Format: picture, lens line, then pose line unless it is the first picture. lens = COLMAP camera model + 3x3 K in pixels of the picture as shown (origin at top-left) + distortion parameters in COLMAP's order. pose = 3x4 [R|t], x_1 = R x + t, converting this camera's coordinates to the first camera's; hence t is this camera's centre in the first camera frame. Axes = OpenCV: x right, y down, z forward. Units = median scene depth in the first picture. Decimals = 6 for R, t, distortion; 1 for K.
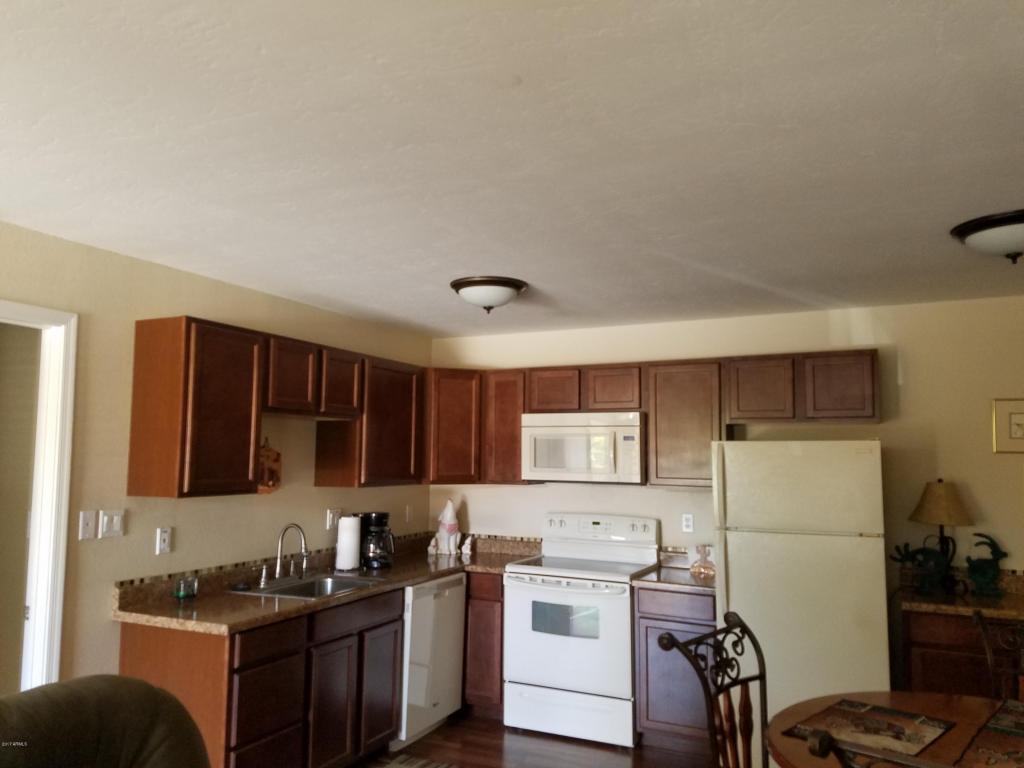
lens RADIAL K [[767.8, 0, 512.0], [0, 767.8, 384.0], [0, 0, 1]] dist [0.190416, -0.289590]
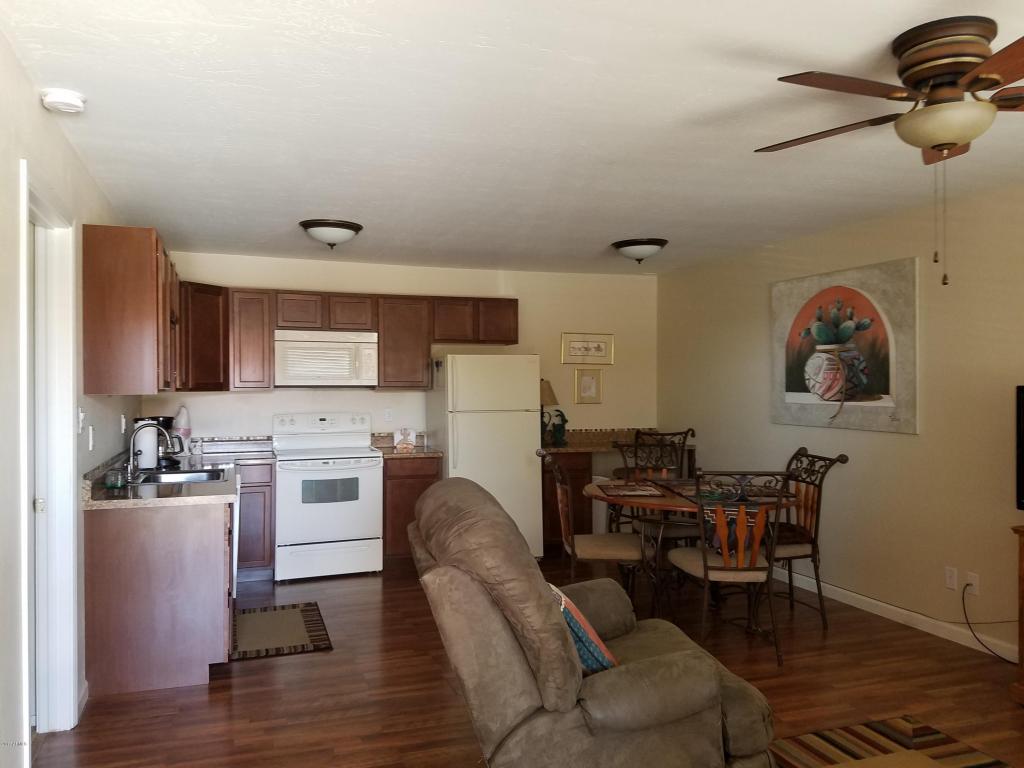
lens RADIAL K [[767.8, 0, 512.0], [0, 767.8, 384.0], [0, 0, 1]] dist [0.190416, -0.289590]
pose [[0.702252, -0.010547, 0.711850, -0.667644], [-0.059803, 0.995482, 0.073746, 0.014072], [-0.709412, -0.094359, 0.698449, -0.102216]]
